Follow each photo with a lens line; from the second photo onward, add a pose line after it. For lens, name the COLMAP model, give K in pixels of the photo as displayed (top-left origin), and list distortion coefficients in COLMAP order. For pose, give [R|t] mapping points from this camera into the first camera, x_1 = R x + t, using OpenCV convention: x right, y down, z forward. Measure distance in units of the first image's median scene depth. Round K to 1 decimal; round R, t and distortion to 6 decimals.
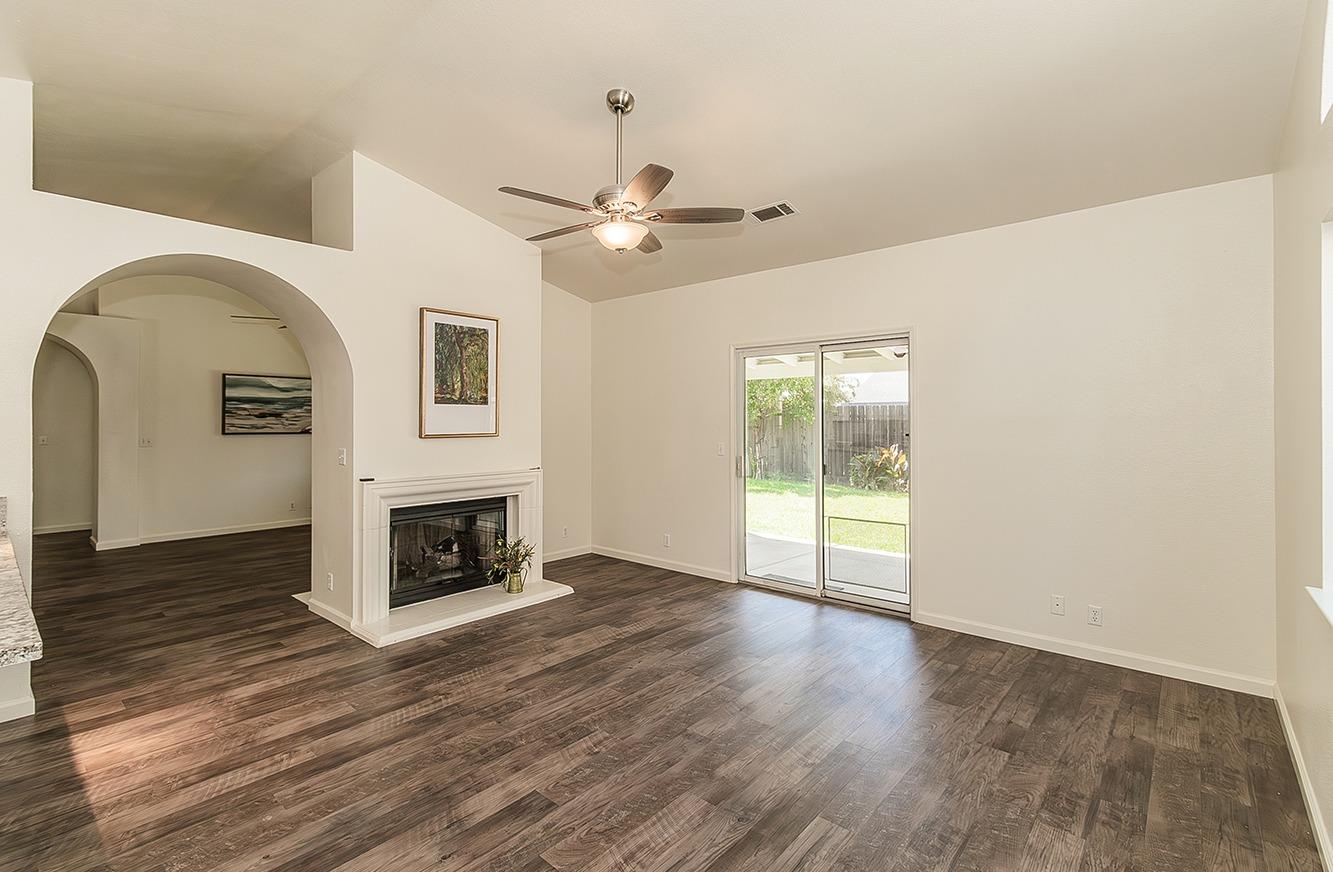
lens RADIAL K [[600.9, 0, 665.5], [0, 600.9, 417.8], [0, 0, 1]] dist [0.002118, -0.000452]
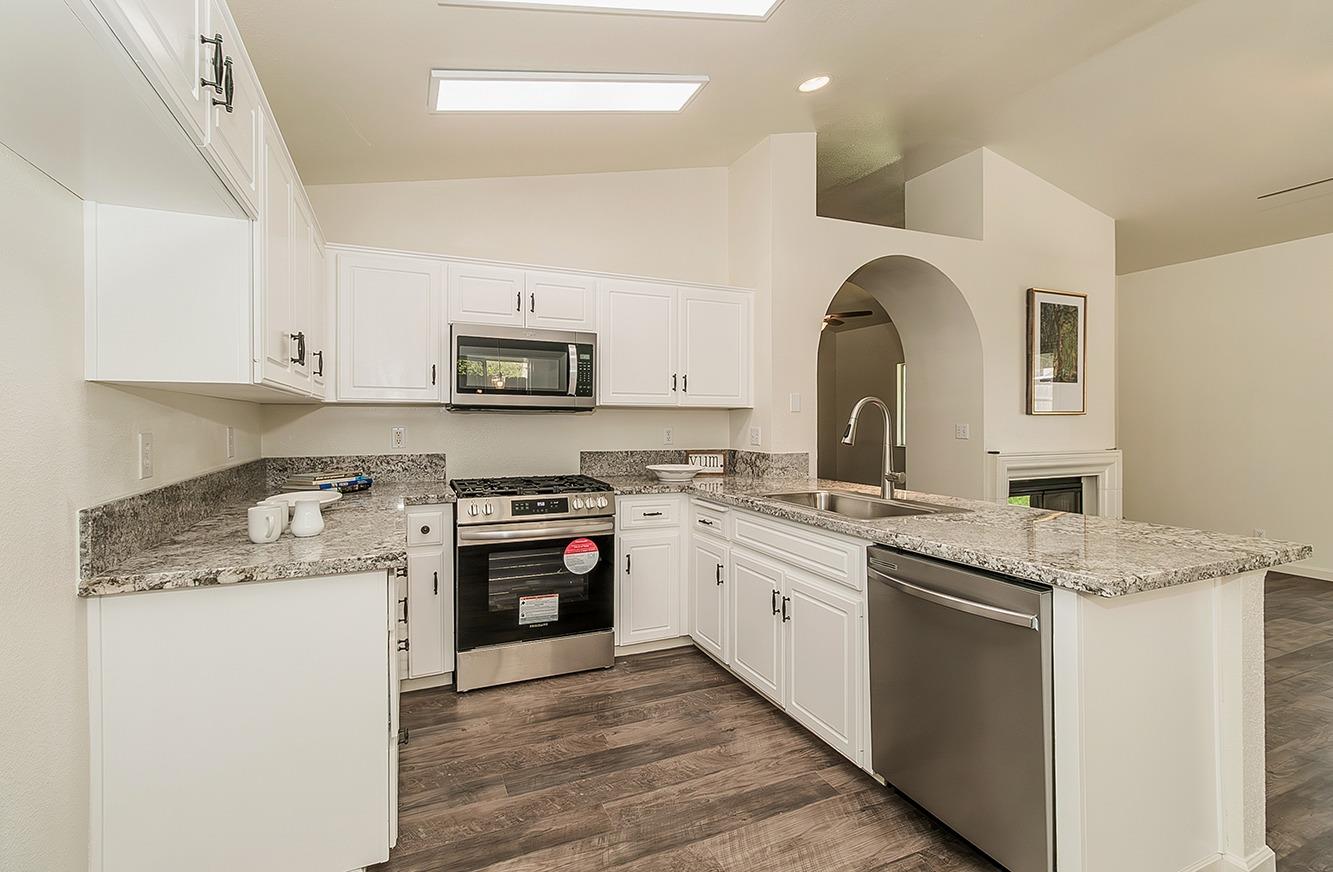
lens RADIAL K [[600.9, 0, 666.3], [0, 600.9, 419.3], [0, 0, 1]] dist [0.002118, -0.000452]
pose [[0.905126, -0.001877, -0.425139, -0.482033], [0.004527, 0.999976, 0.005223, 0.030081], [0.425119, -0.006652, 0.905113, -0.184863]]
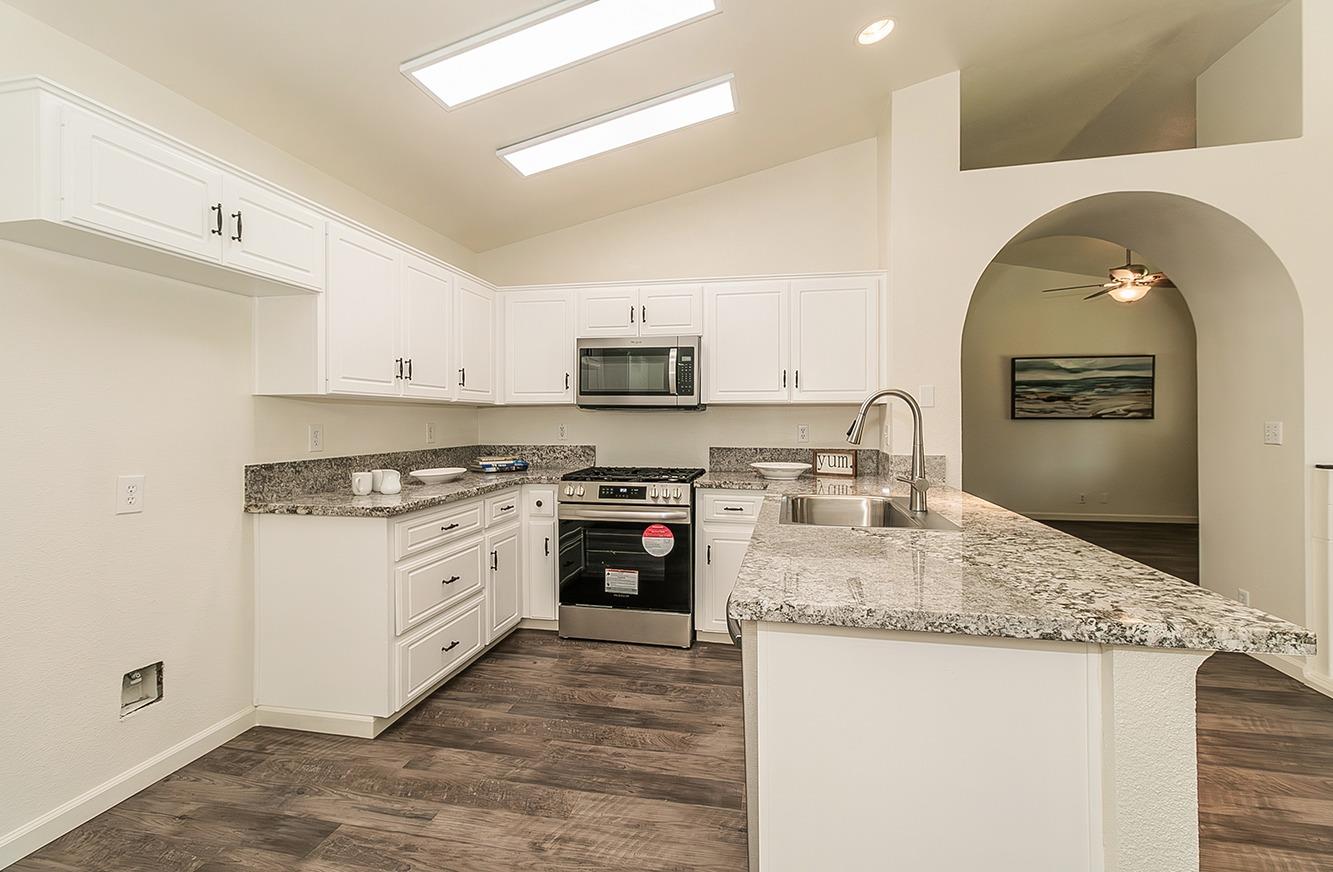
lens RADIAL K [[600.9, 0, 666.5], [0, 600.9, 418.8], [0, 0, 1]] dist [0.002118, -0.000452]
pose [[0.489199, -0.004276, -0.872162, -0.227557], [0.008626, 0.999963, -0.000064, 0.035760], [0.872130, -0.007492, 0.489218, 0.009869]]
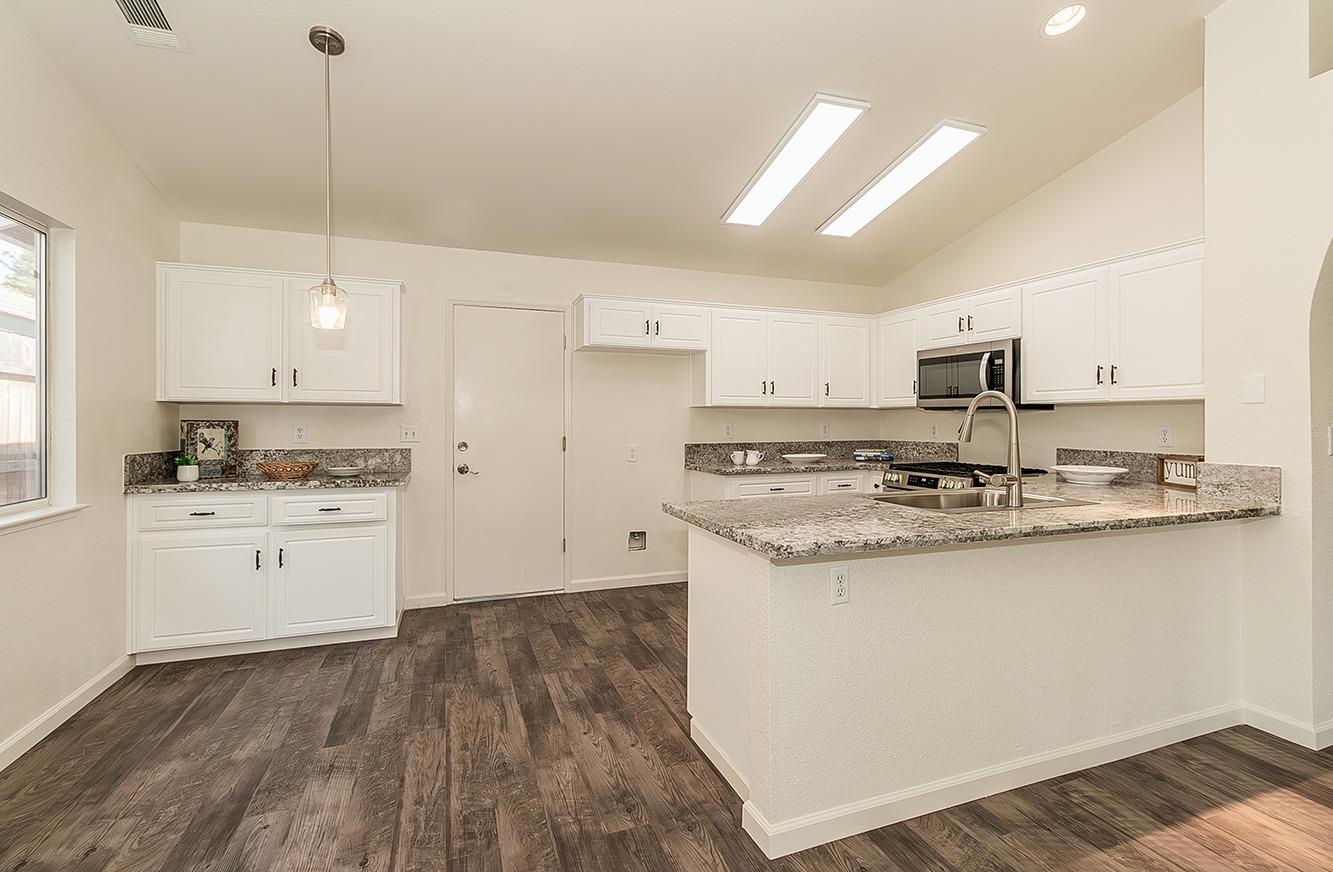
lens RADIAL K [[600.9, 0, 668.1], [0, 600.9, 427.4], [0, 0, 1]] dist [0.002118, -0.000452]
pose [[-0.482973, 0.008145, -0.875597, 0.019087], [0.006579, 0.999962, 0.005673, 0.039474], [0.875610, -0.003021, -0.483009, 0.389084]]
